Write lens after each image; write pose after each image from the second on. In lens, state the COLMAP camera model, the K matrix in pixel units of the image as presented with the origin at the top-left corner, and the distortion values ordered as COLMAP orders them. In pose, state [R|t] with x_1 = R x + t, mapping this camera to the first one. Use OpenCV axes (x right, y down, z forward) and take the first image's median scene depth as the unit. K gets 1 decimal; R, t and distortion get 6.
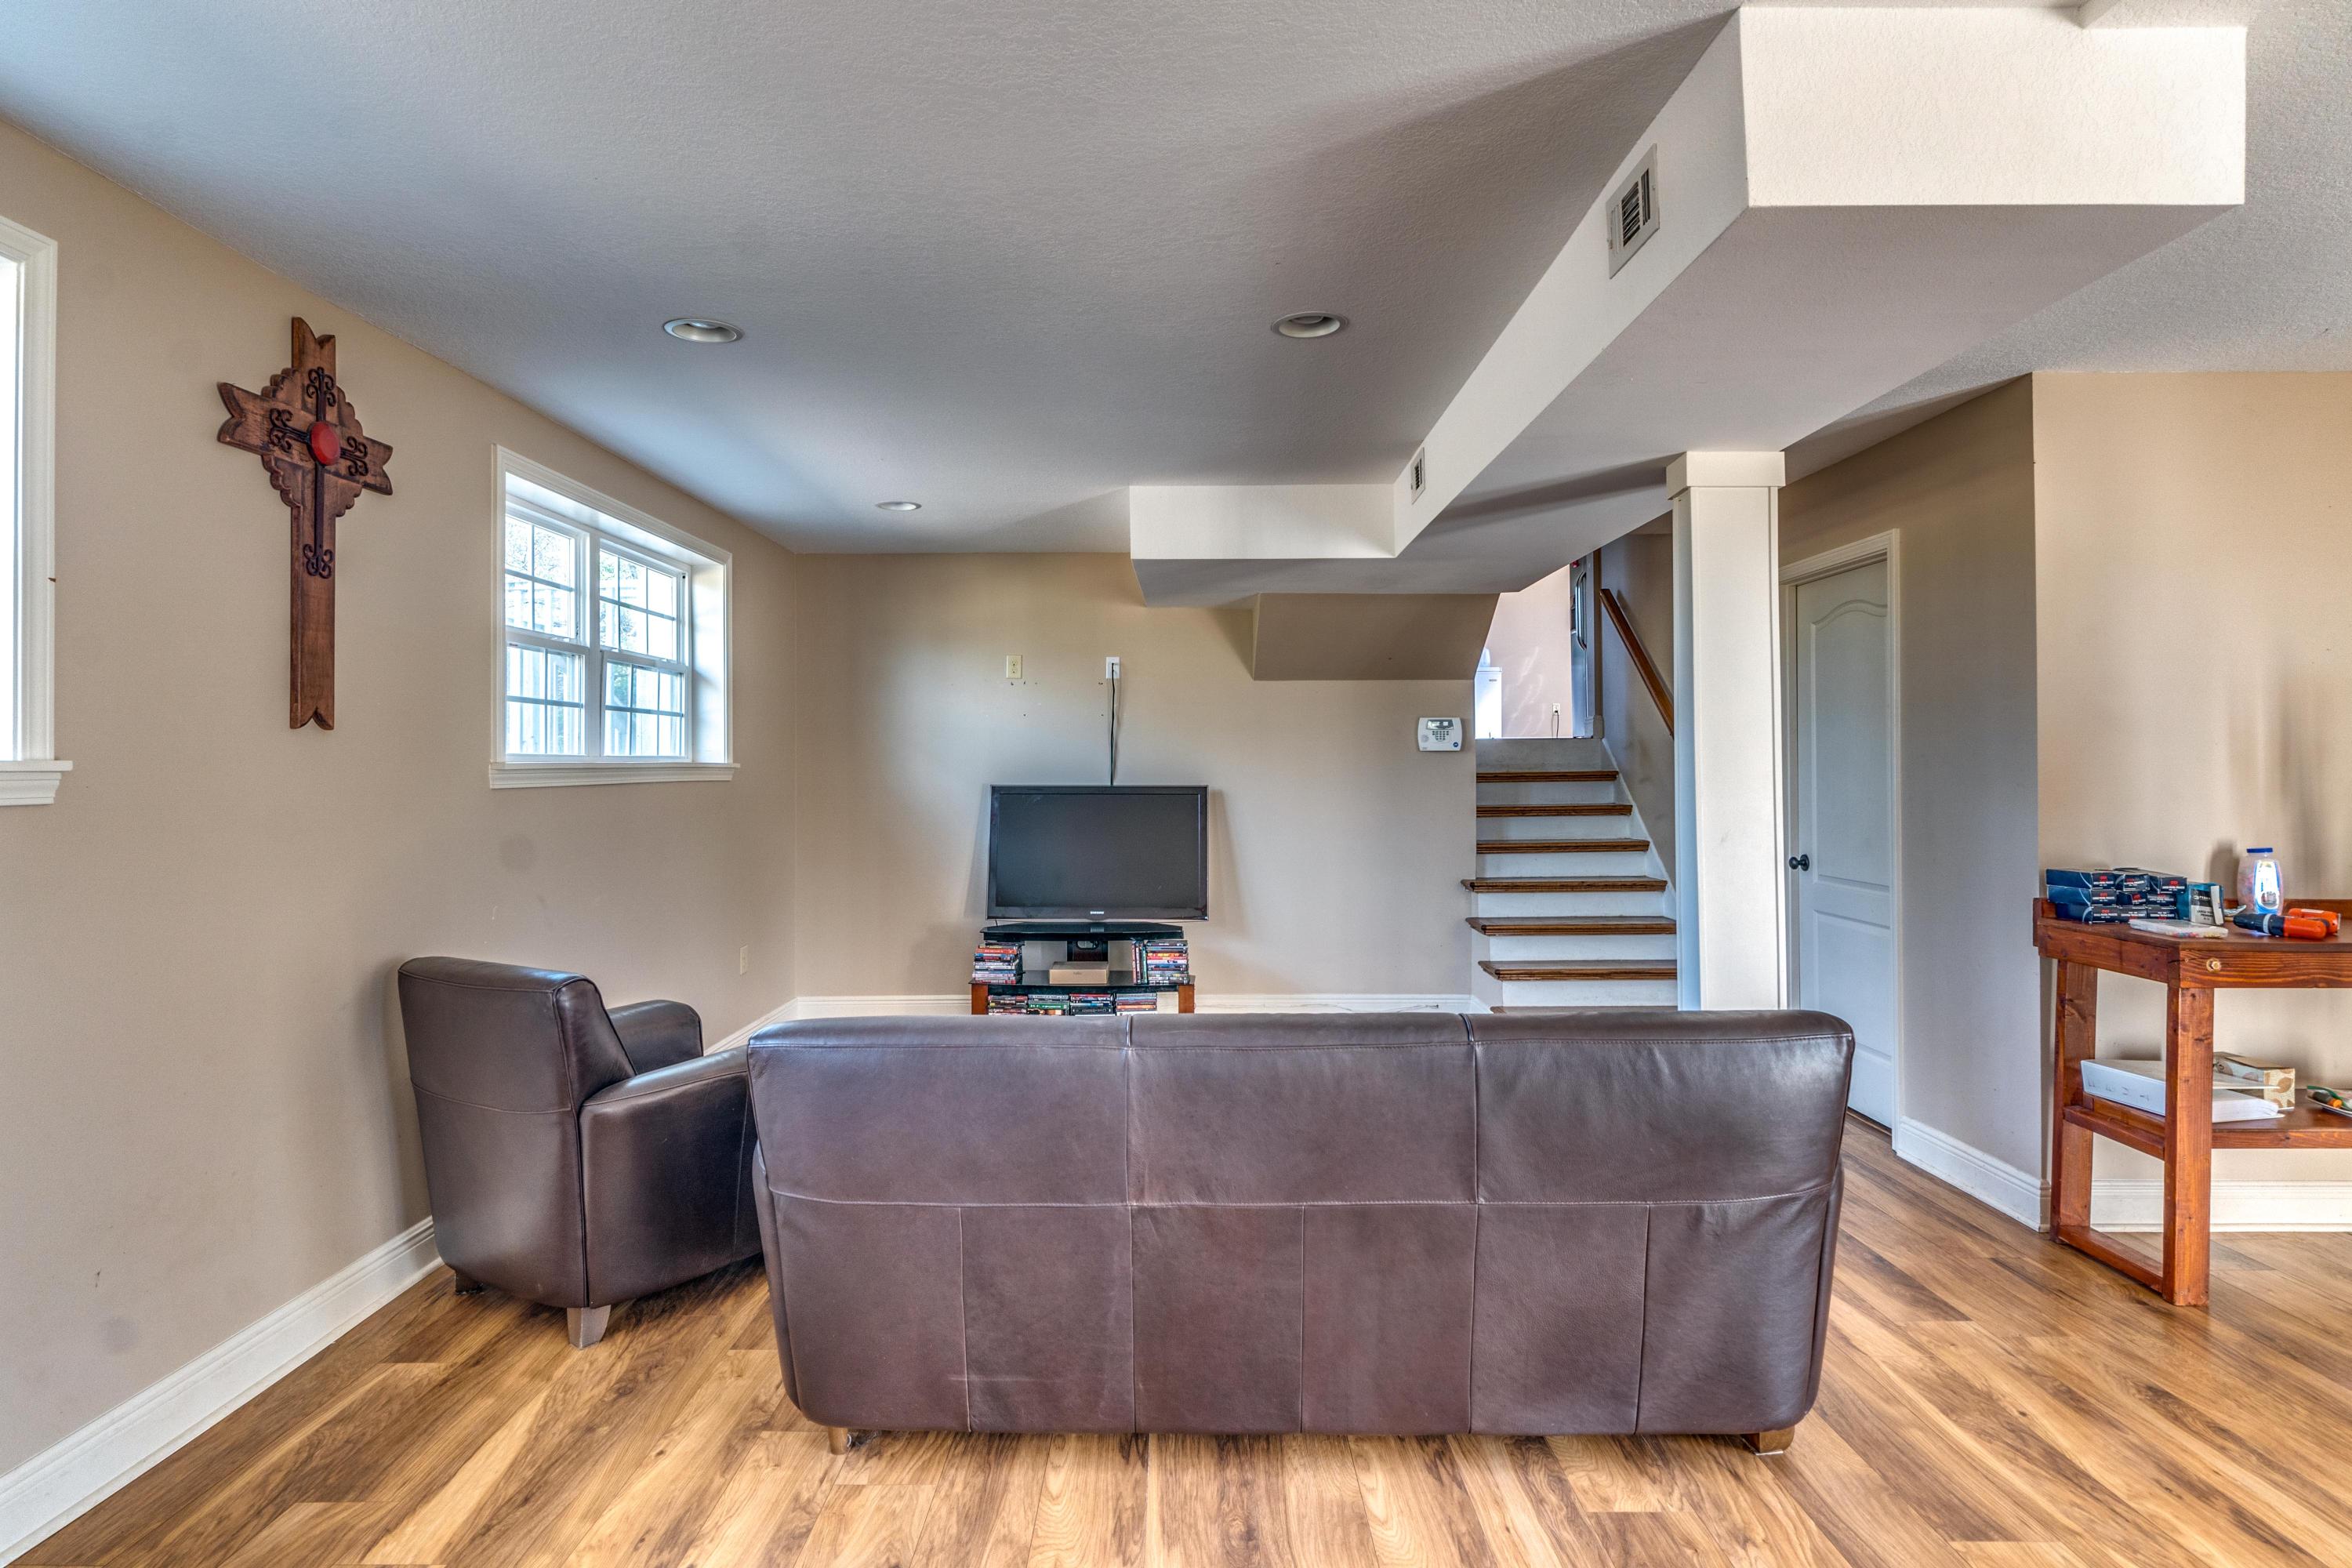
lens RADIAL K [[1252.6, 0, 1164.4], [0, 1252.6, 771.7], [0, 0, 1]] dist [-0.002187, -0.002285]
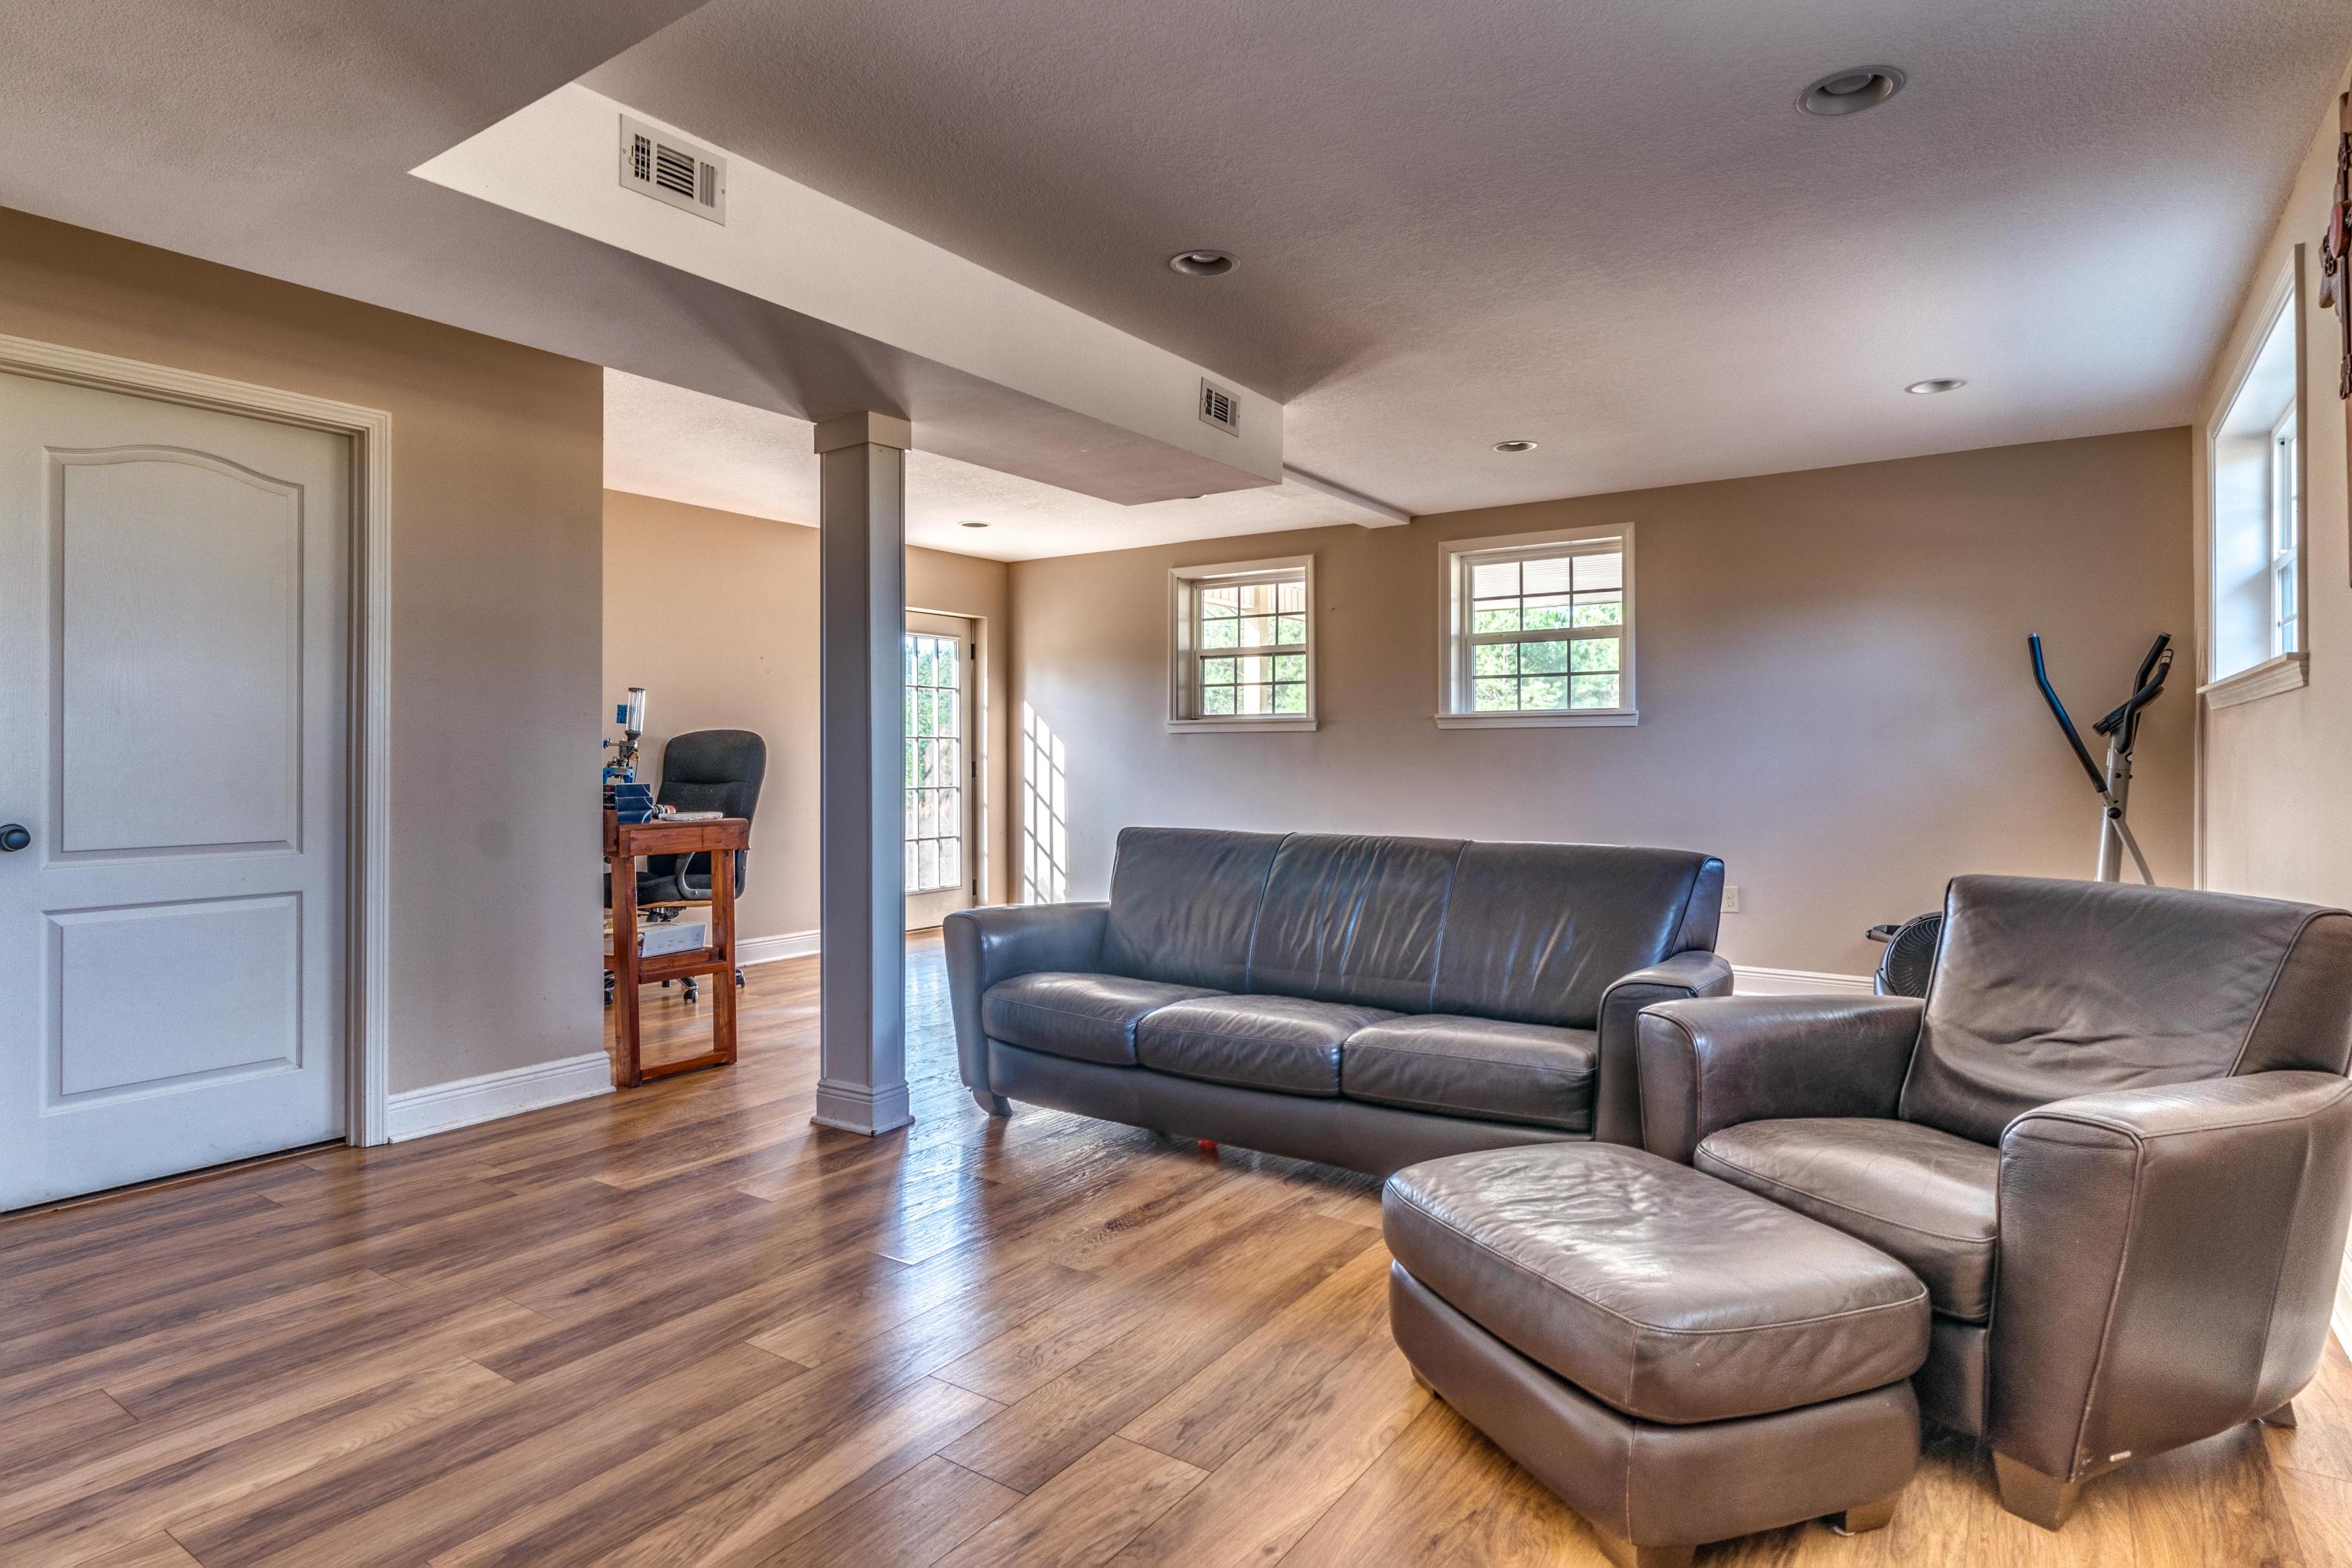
lens RADIAL K [[1251.6, 0, 1170.1], [0, 1251.6, 795.4], [0, 0, 1]] dist [-0.003816, -0.001871]
pose [[-0.826995, -0.011197, 0.562098, -0.399976], [0.001896, 0.999740, 0.022704, 0.055024], [-0.562206, 0.019842, -0.826759, 1.620703]]
